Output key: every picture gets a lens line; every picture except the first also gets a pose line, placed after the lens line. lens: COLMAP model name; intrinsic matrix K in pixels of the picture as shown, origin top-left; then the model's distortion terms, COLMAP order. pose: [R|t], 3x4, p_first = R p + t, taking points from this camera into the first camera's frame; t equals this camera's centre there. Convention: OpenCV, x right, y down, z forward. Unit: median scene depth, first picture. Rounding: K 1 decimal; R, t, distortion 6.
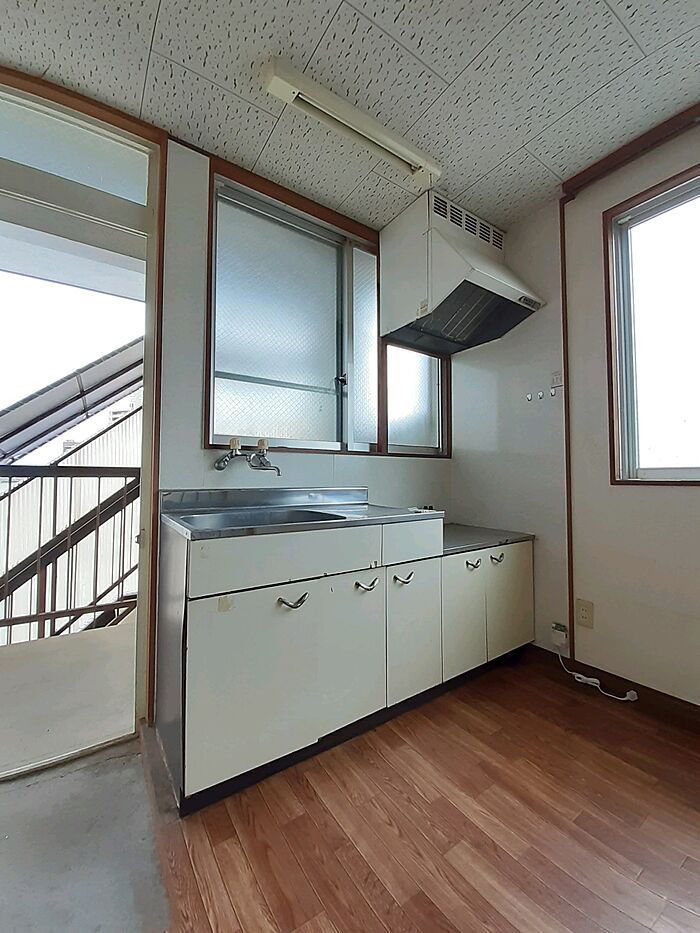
lens RADIAL K [[379.2, 0, 350.3], [0, 379.2, 464.8], [0, 0, 1]] dist [-0.003464, -0.002458]
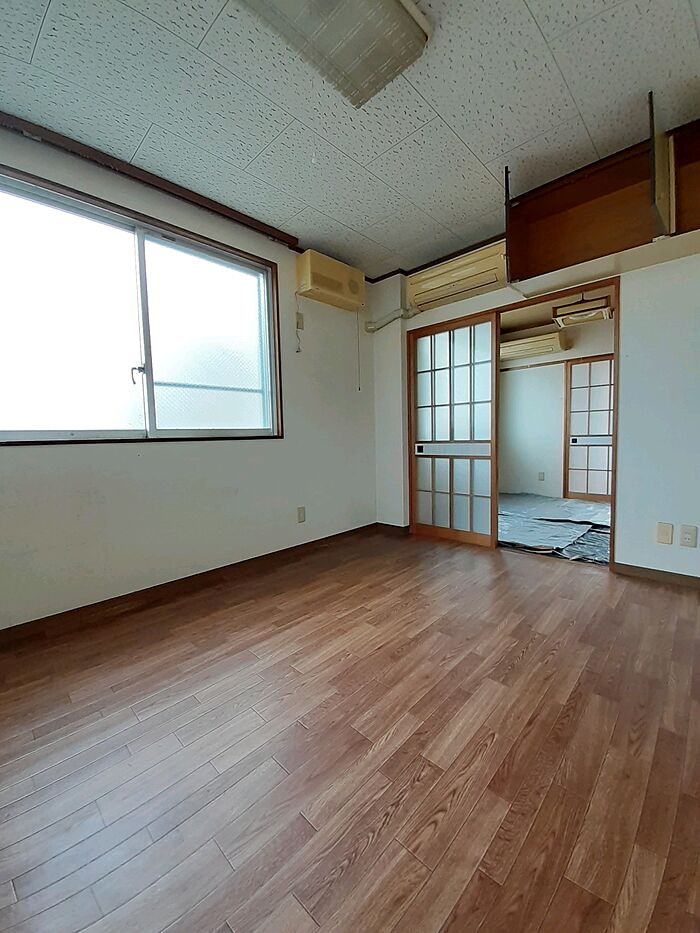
lens RADIAL K [[379.2, 0, 341.6], [0, 379.2, 463.8], [0, 0, 1]] dist [-0.003464, -0.002458]
pose [[-0.195414, -0.070913, 0.978154, -0.705206], [-0.018391, 0.997472, 0.068639, 0.075800], [-0.980548, -0.004576, -0.196224, 1.514470]]
